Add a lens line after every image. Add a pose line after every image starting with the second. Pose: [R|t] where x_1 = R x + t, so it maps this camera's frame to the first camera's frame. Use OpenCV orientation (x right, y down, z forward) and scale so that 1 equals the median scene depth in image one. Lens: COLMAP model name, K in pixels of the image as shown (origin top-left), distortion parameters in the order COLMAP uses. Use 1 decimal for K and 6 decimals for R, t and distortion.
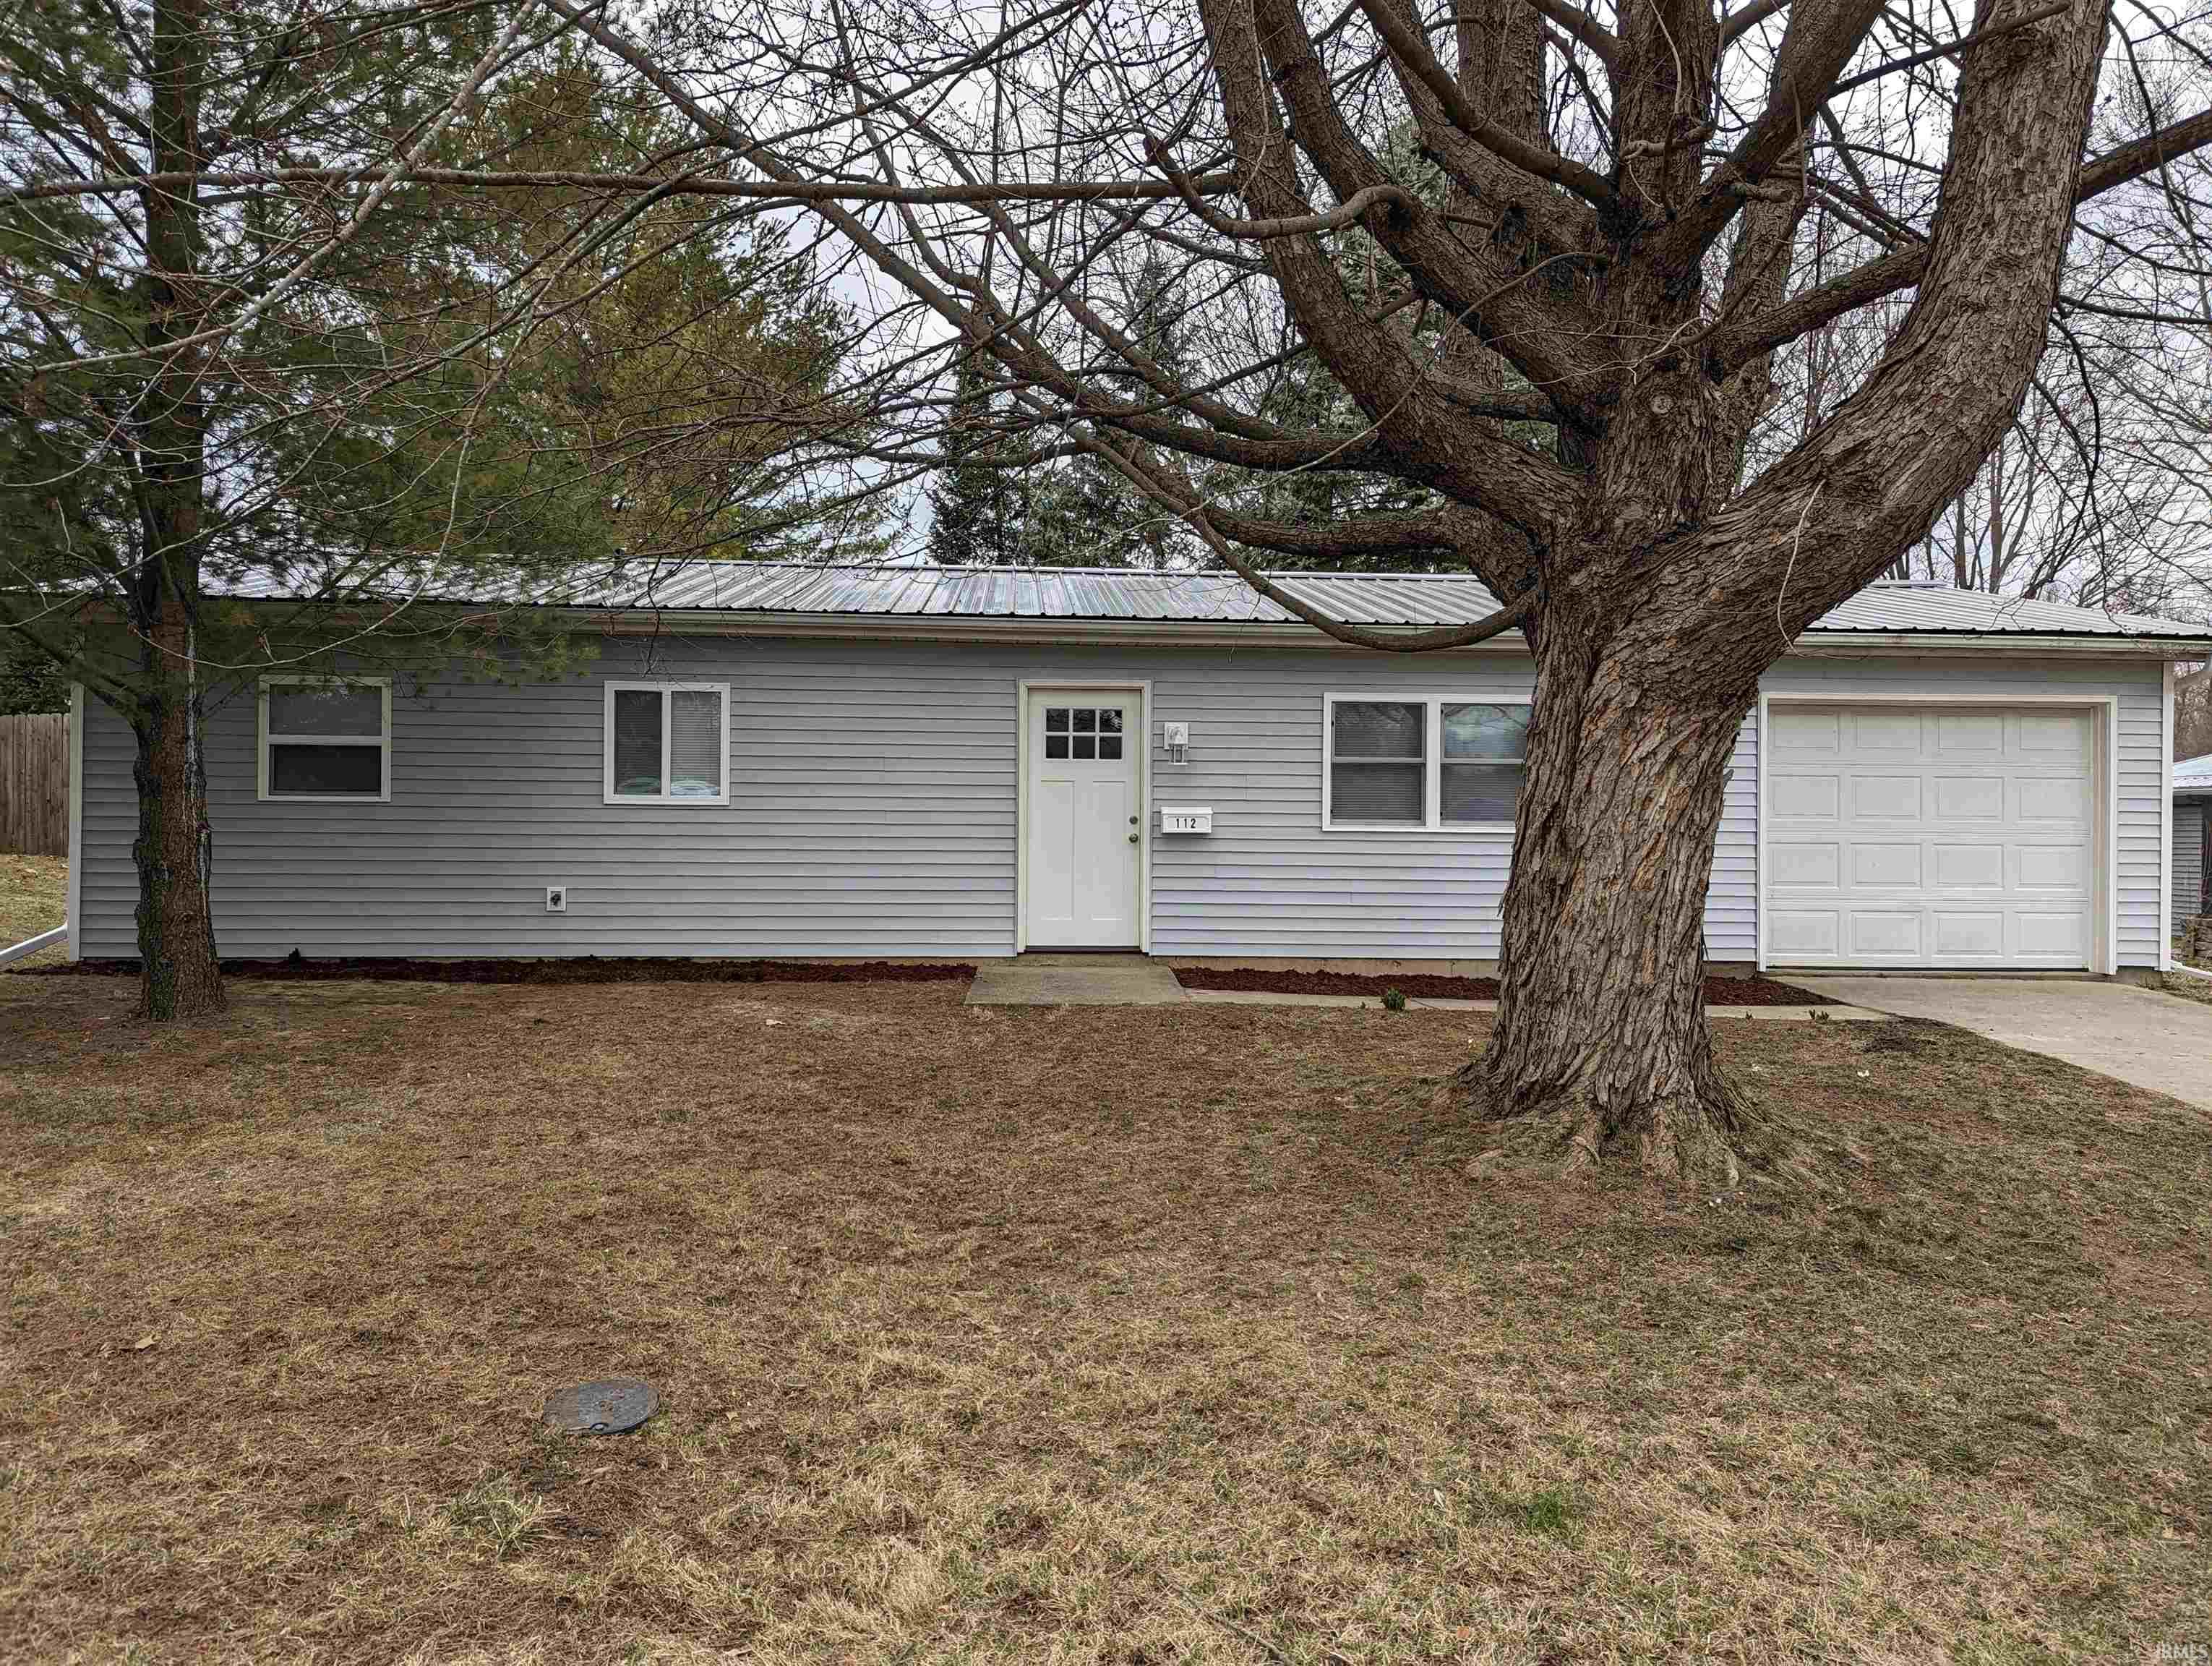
lens RADIAL K [[1538.6, 0, 1125.1], [0, 1538.6, 834.2], [0, 0, 1]] dist [0.048136, -0.013721]
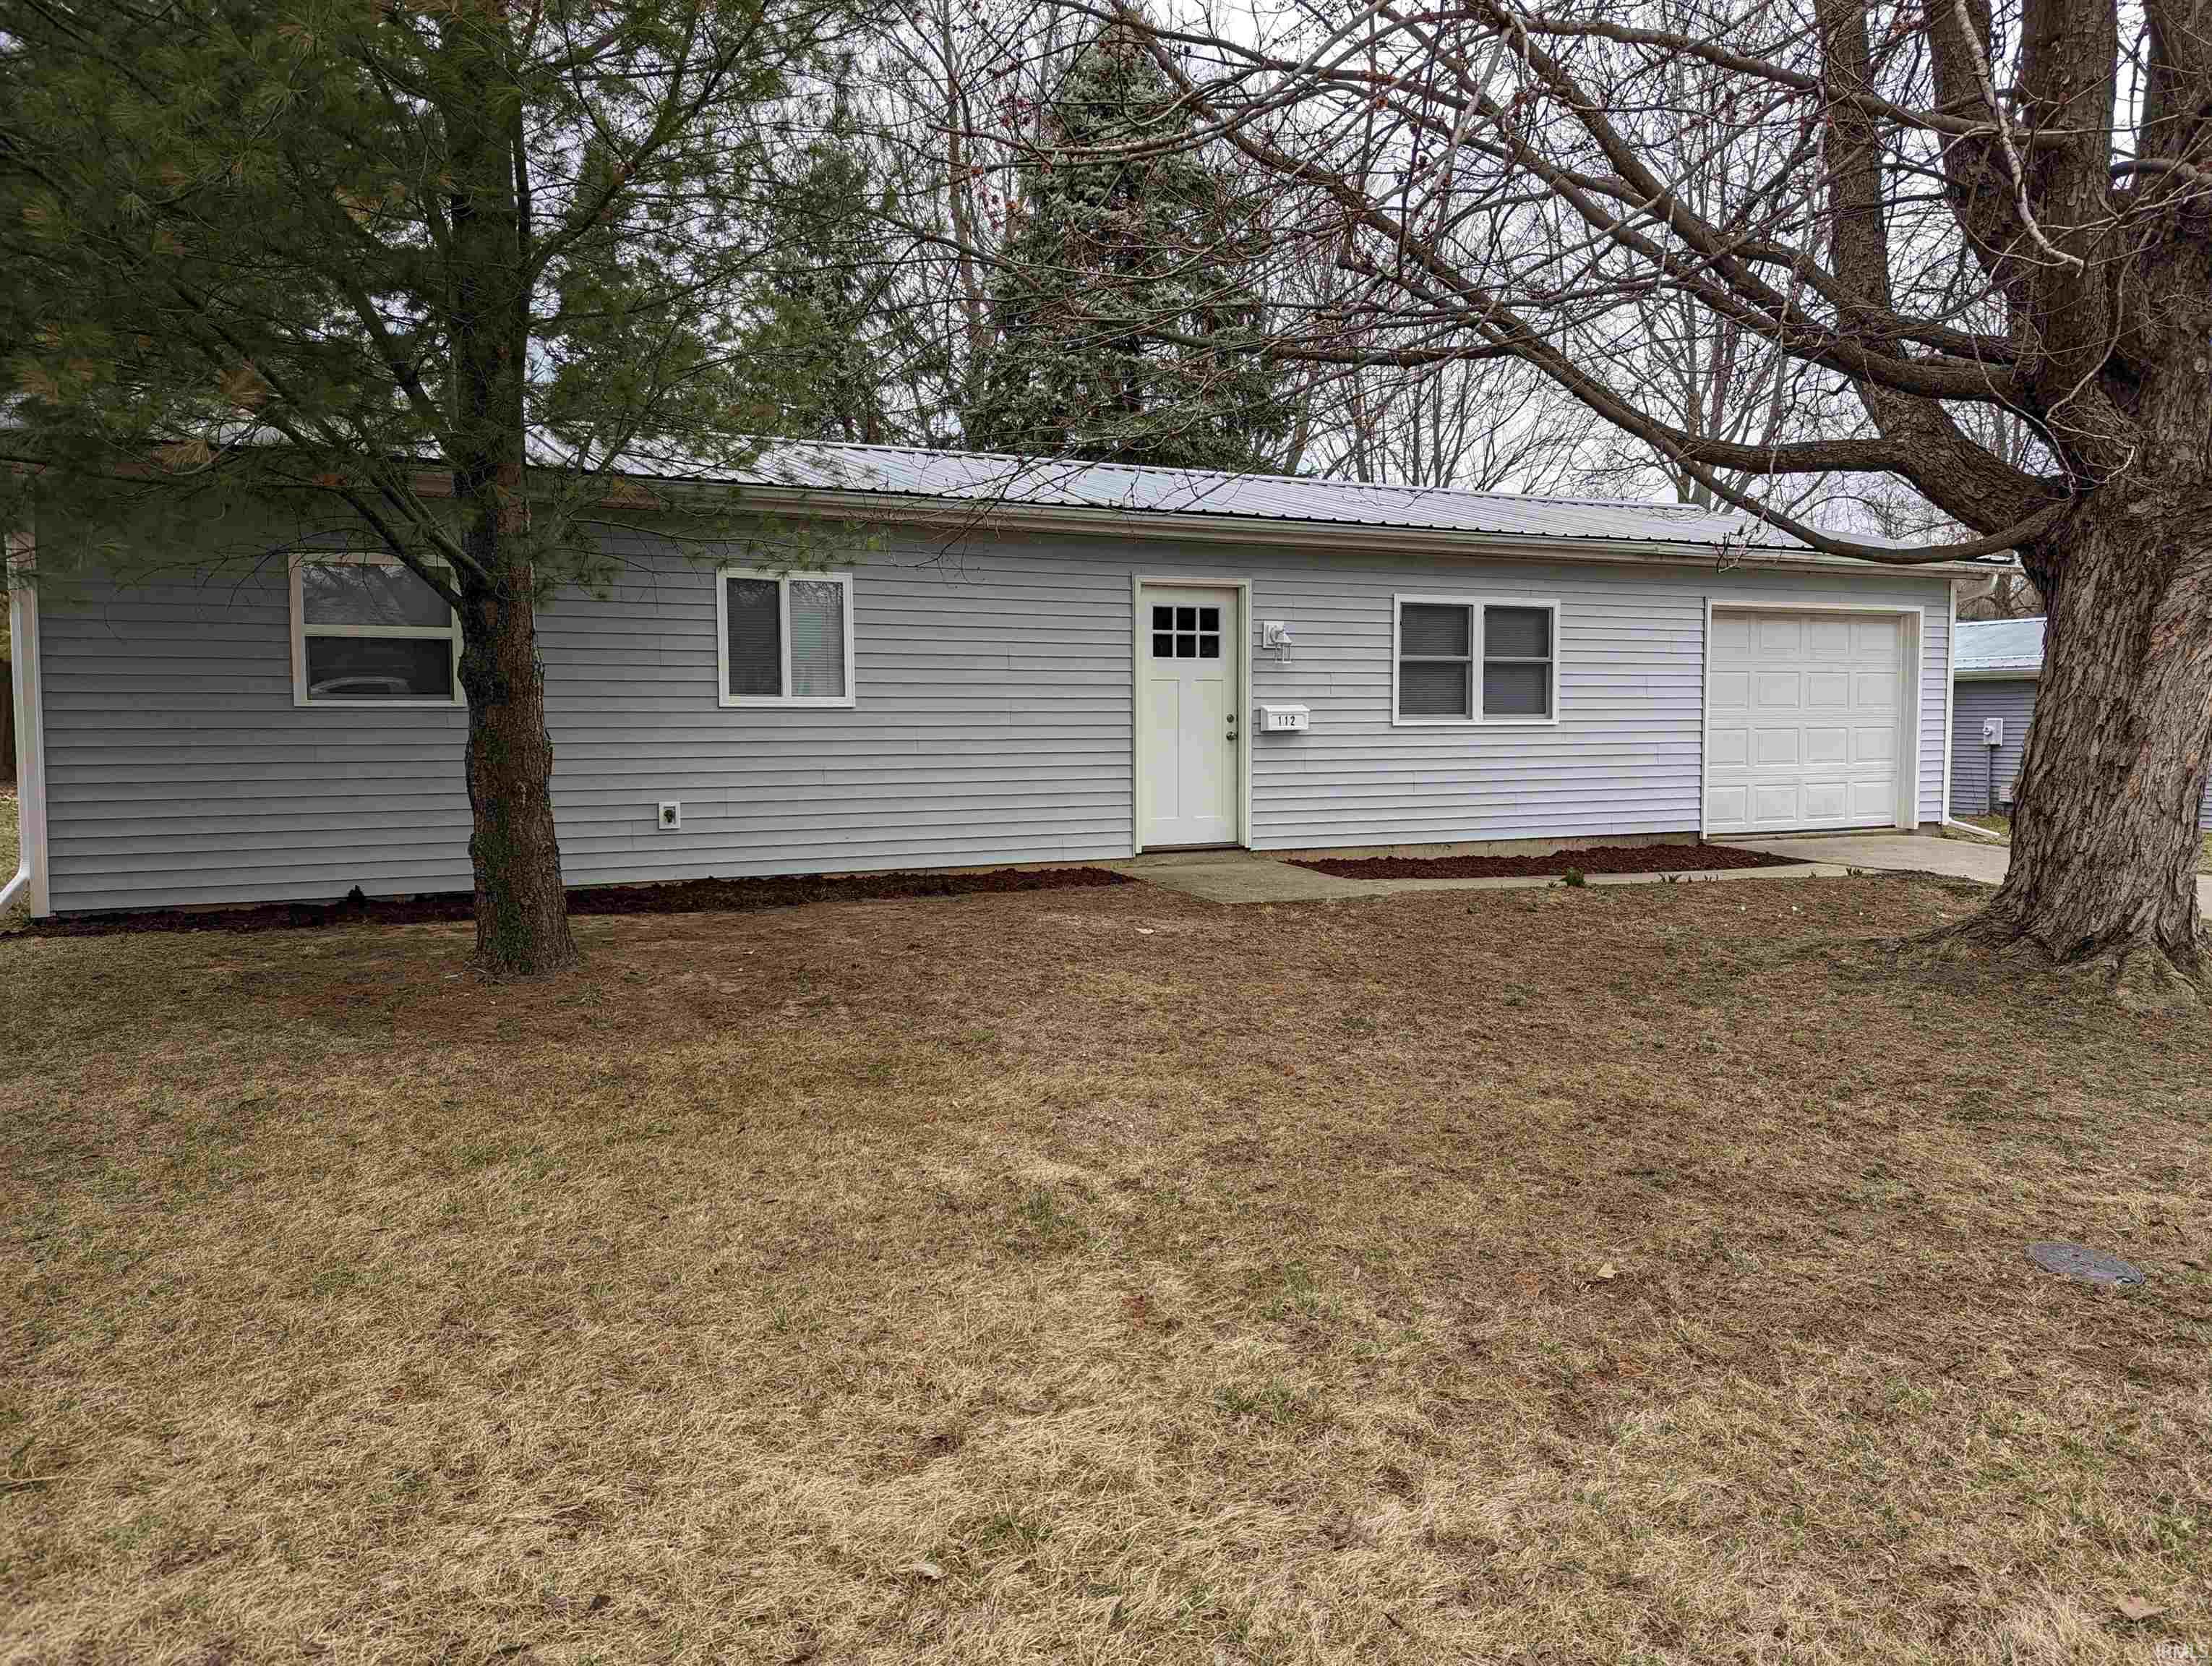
lens RADIAL K [[1538.6, 0, 1127.5], [0, 1538.6, 838.7], [0, 0, 1]] dist [0.048136, -0.013721]
pose [[0.925232, -0.042599, 0.377003, -0.449872], [0.015234, 0.997046, 0.075275, -0.007415], [-0.379097, -0.063904, 0.923148, 0.084540]]
